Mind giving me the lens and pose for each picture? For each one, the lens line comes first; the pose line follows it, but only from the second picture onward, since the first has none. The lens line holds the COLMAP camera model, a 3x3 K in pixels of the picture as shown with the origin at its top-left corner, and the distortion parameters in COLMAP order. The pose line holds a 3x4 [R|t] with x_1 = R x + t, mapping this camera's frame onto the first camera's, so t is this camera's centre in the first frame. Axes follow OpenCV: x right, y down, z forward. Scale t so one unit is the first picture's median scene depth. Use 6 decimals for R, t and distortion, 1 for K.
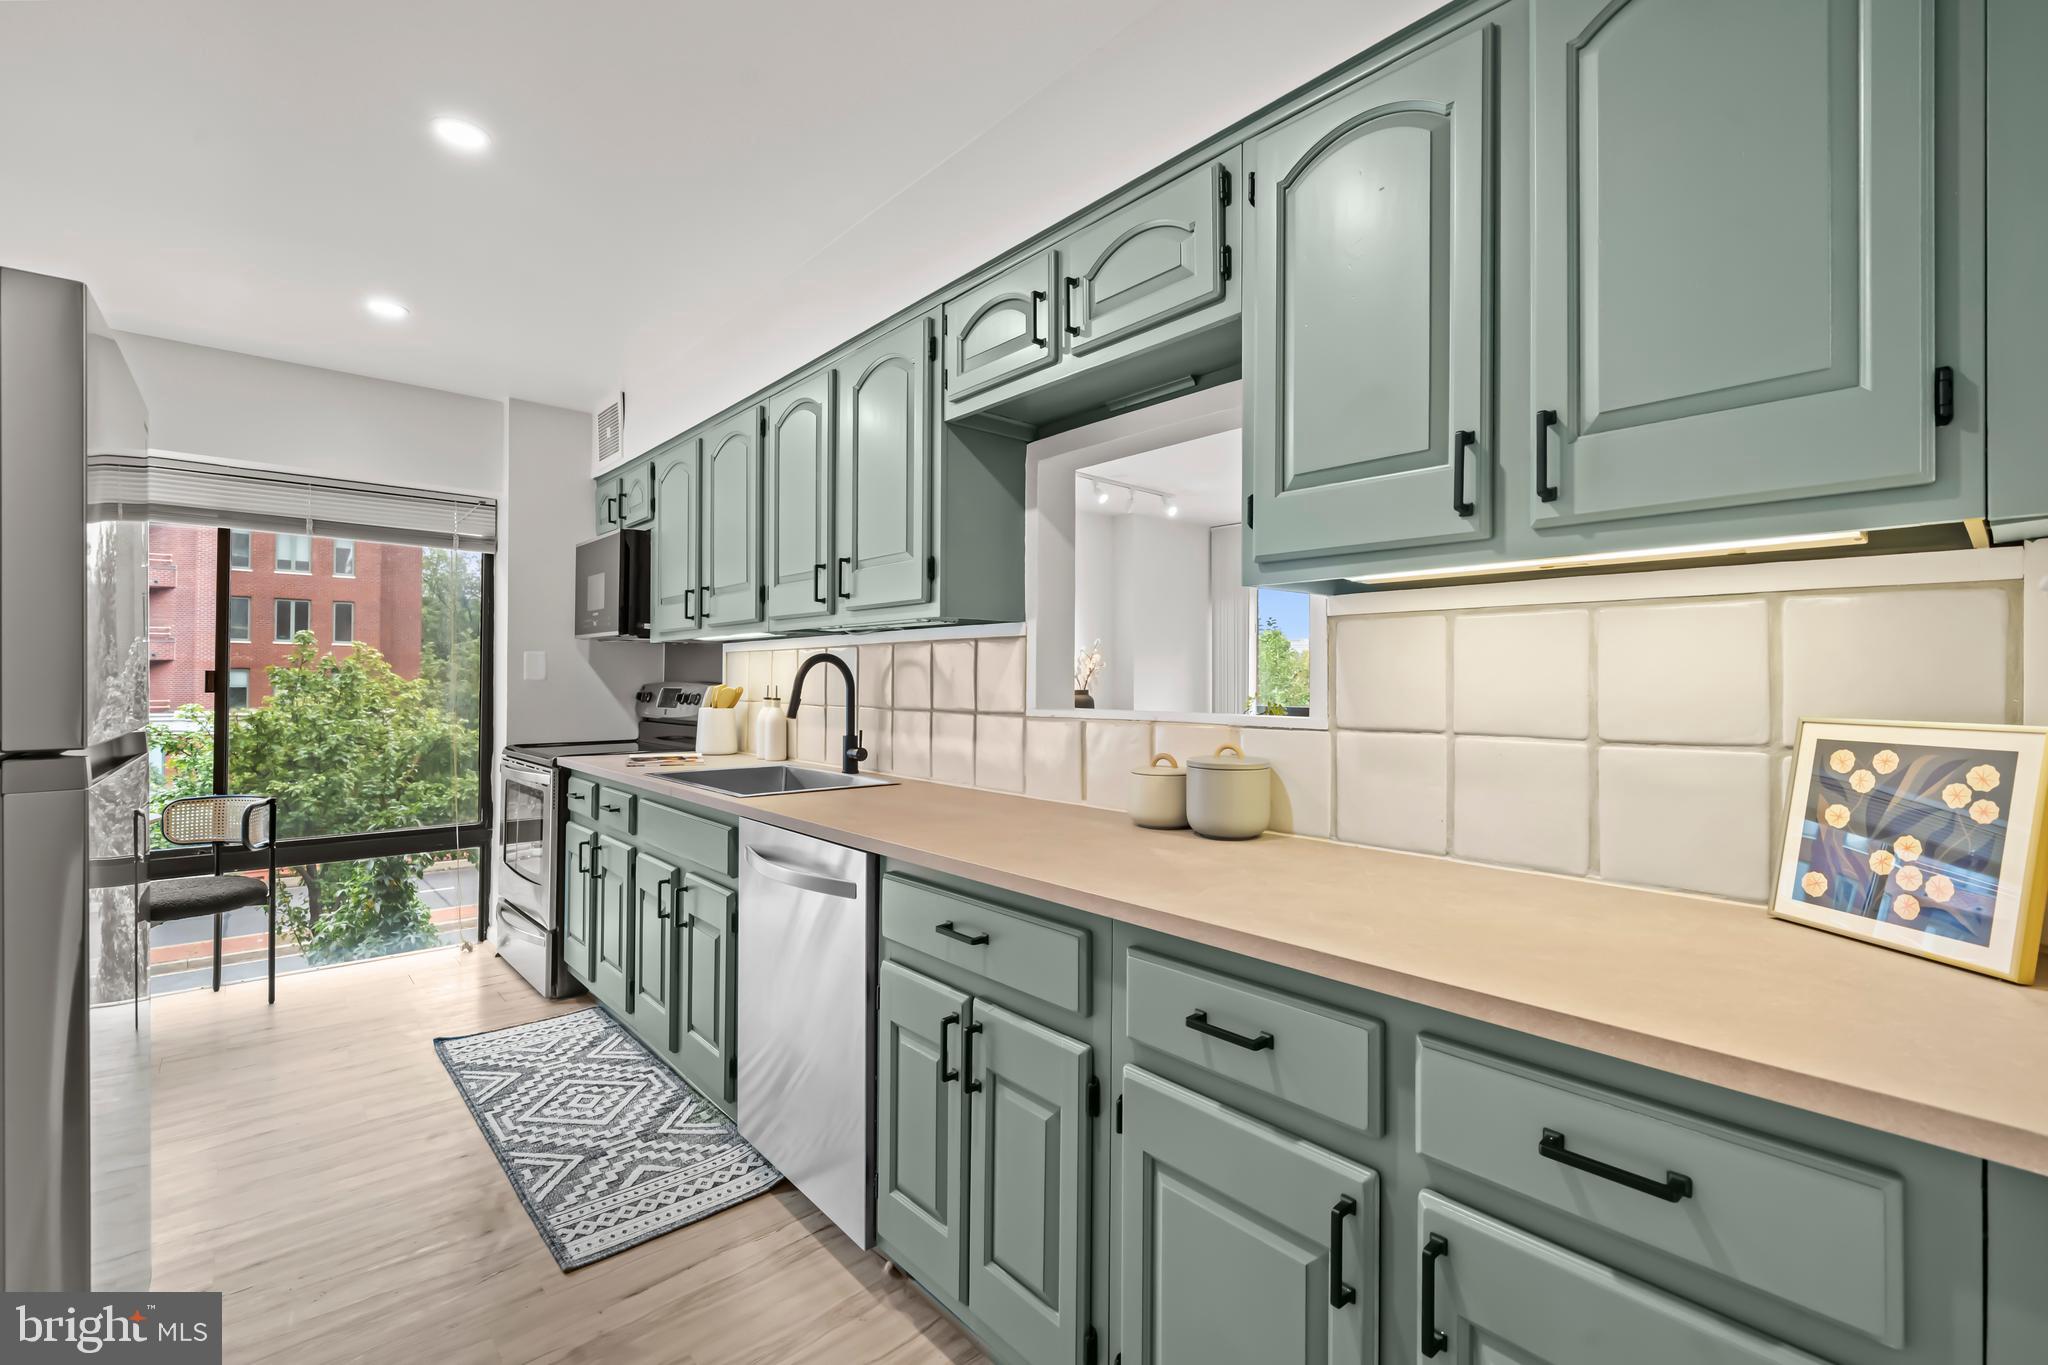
lens RADIAL K [[880.4, 0, 1024.6], [0, 880.4, 680.4], [0, 0, 1]] dist [0.000850, -0.000111]
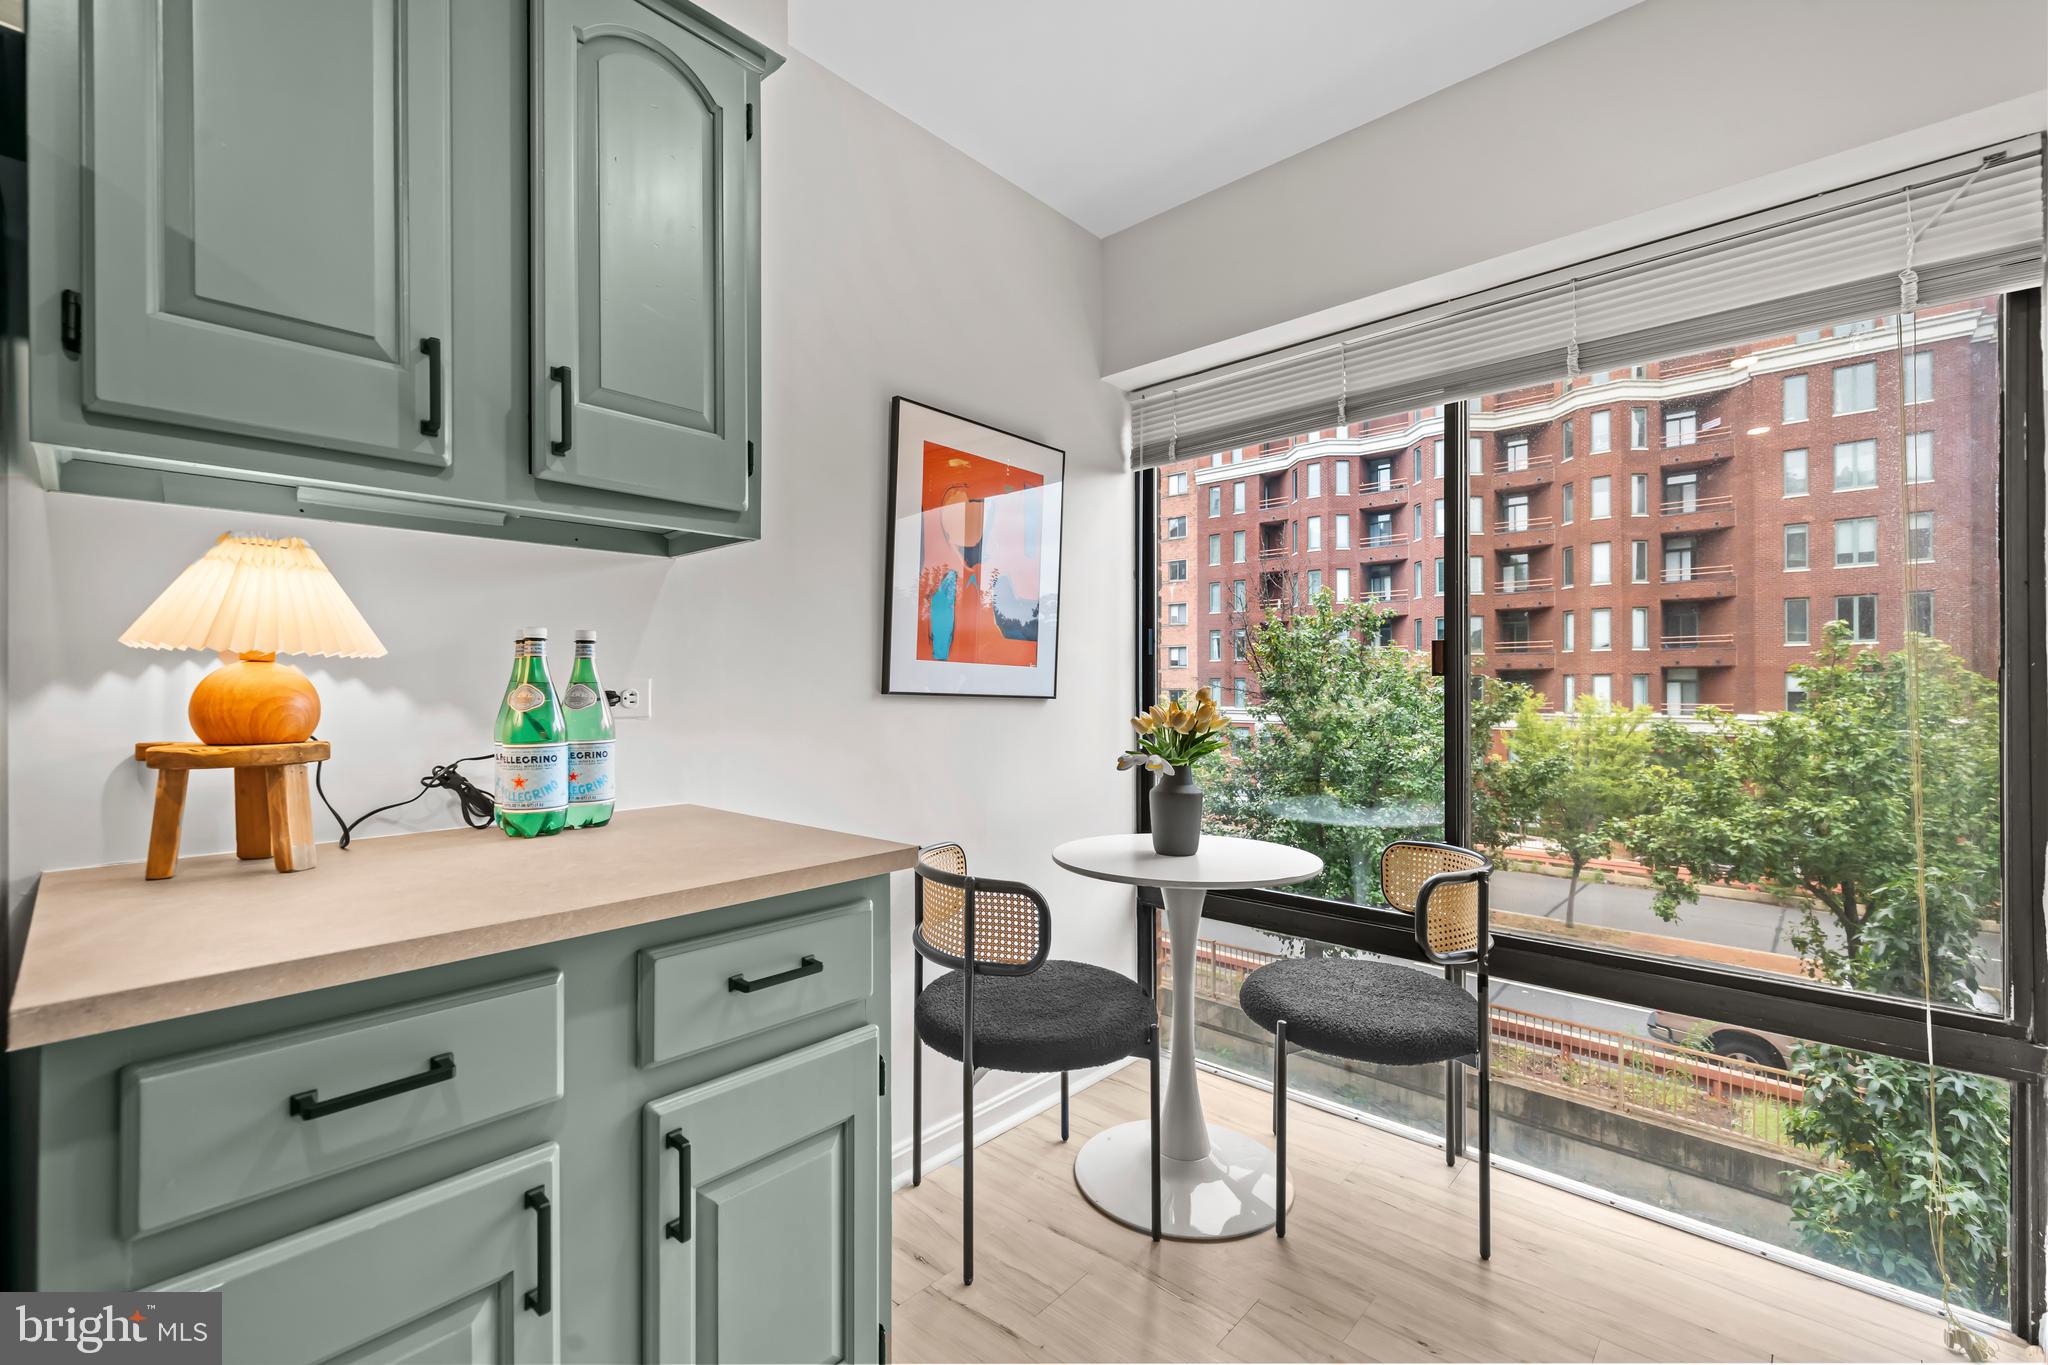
lens RADIAL K [[866.3, 0, 1024.0], [0, 866.3, 682.5], [0, 0, 1]] dist [-0.001140, -0.000368]
pose [[0.101101, -0.010798, -0.994818, -0.303005], [0.006357, 0.999928, -0.010207, 0.019504], [0.994856, -0.005292, 0.101162, 0.564886]]
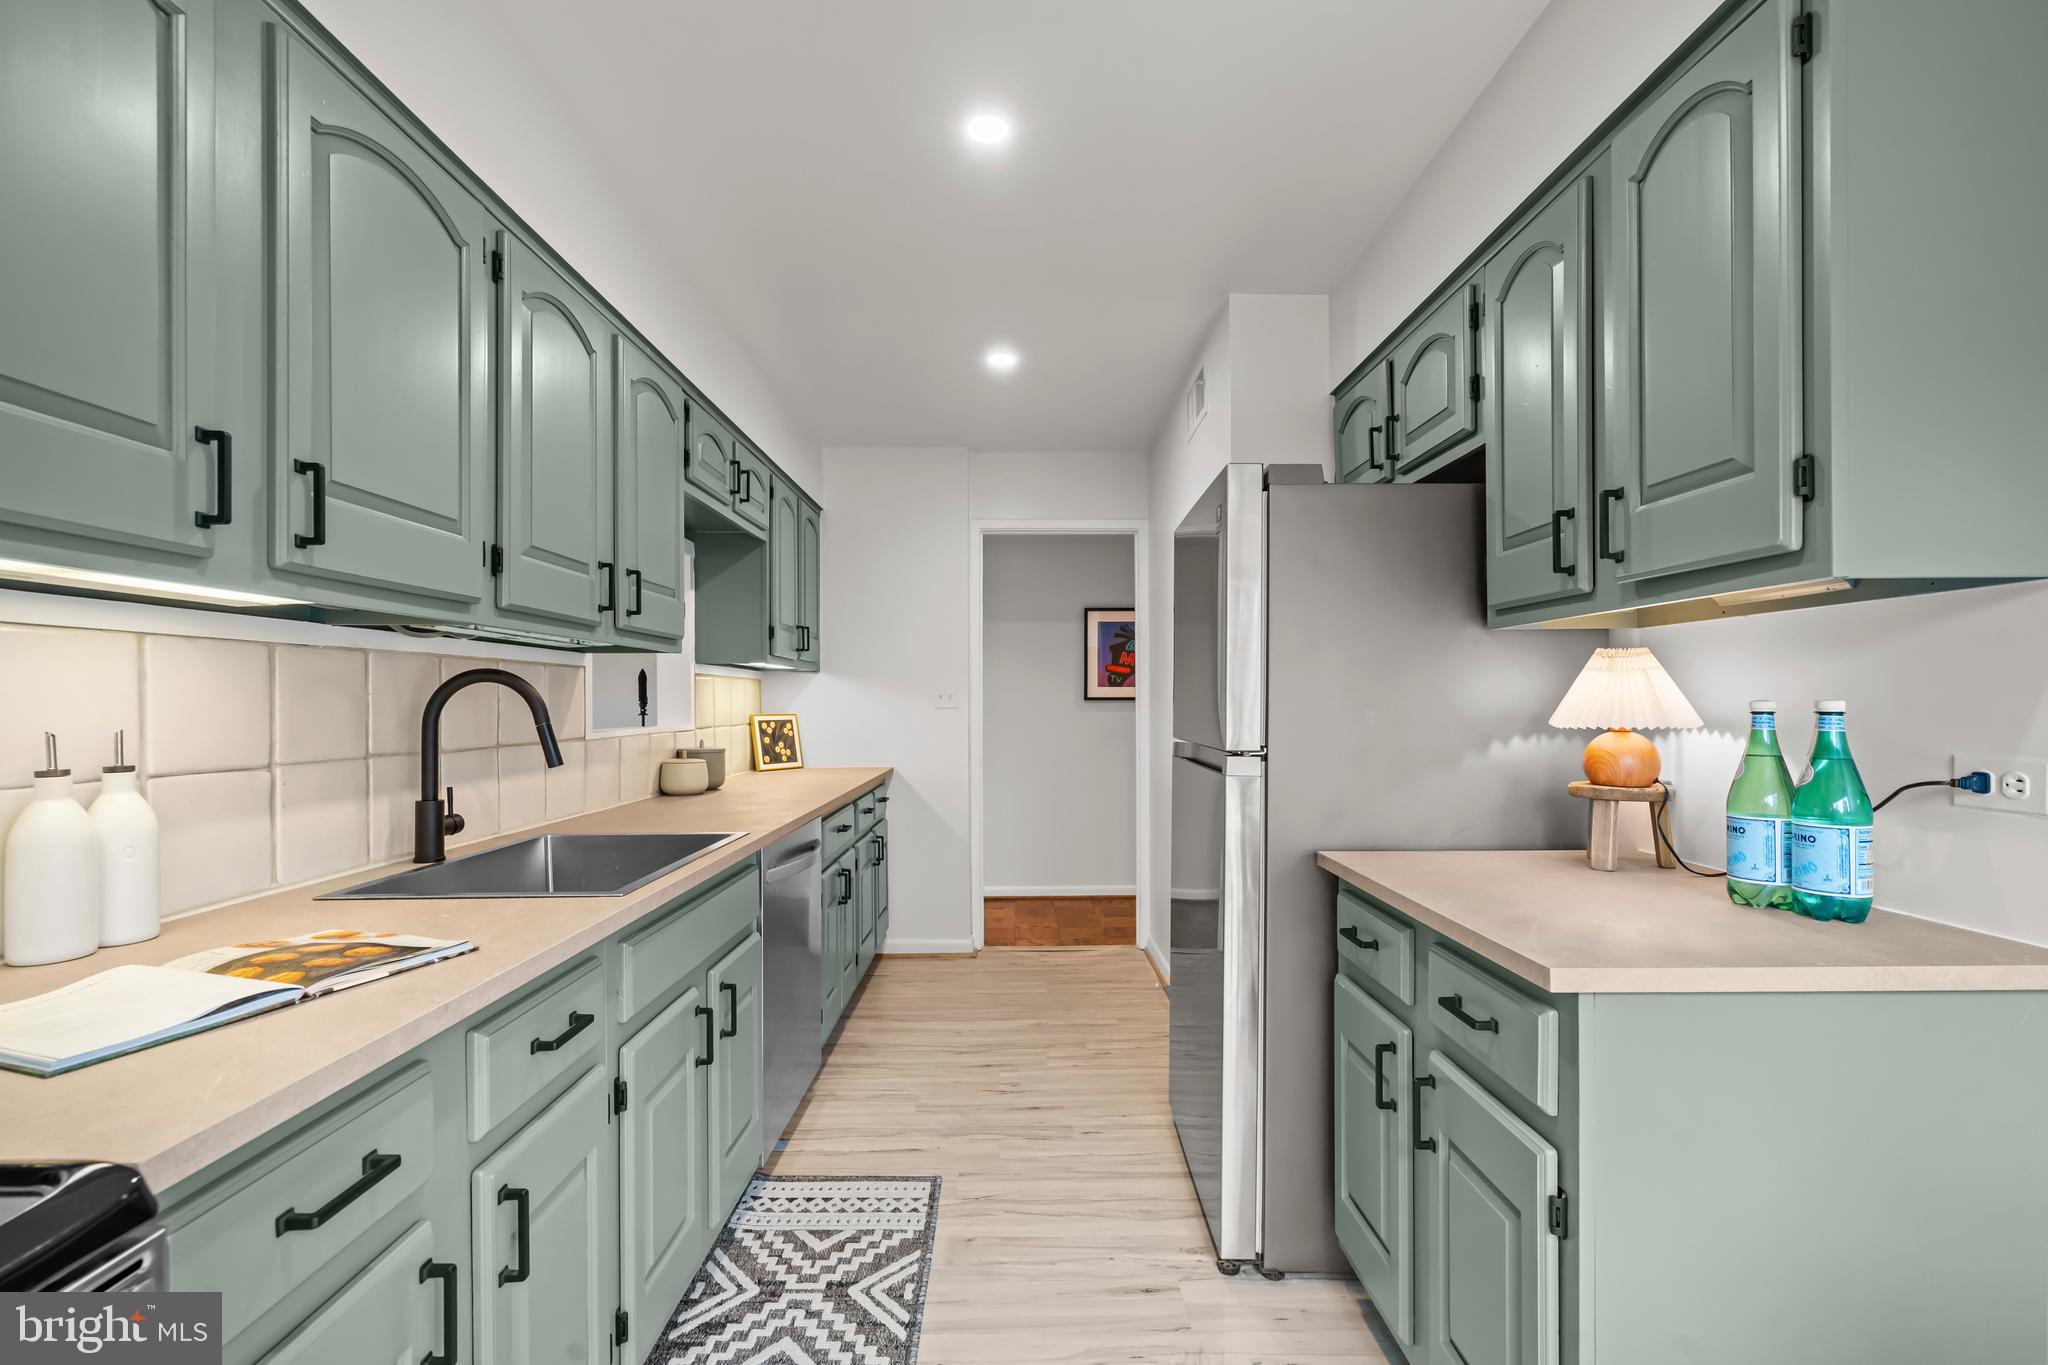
lens RADIAL K [[885.3, 0, 1028.4], [0, 885.3, 703.8], [0, 0, 1]] dist [0.000170, 0.000044]
pose [[-0.754164, -0.004305, 0.656672, -0.661544], [-0.001614, 0.999988, 0.004702, -0.005910], [-0.656685, 0.002487, -0.754161, 0.856519]]
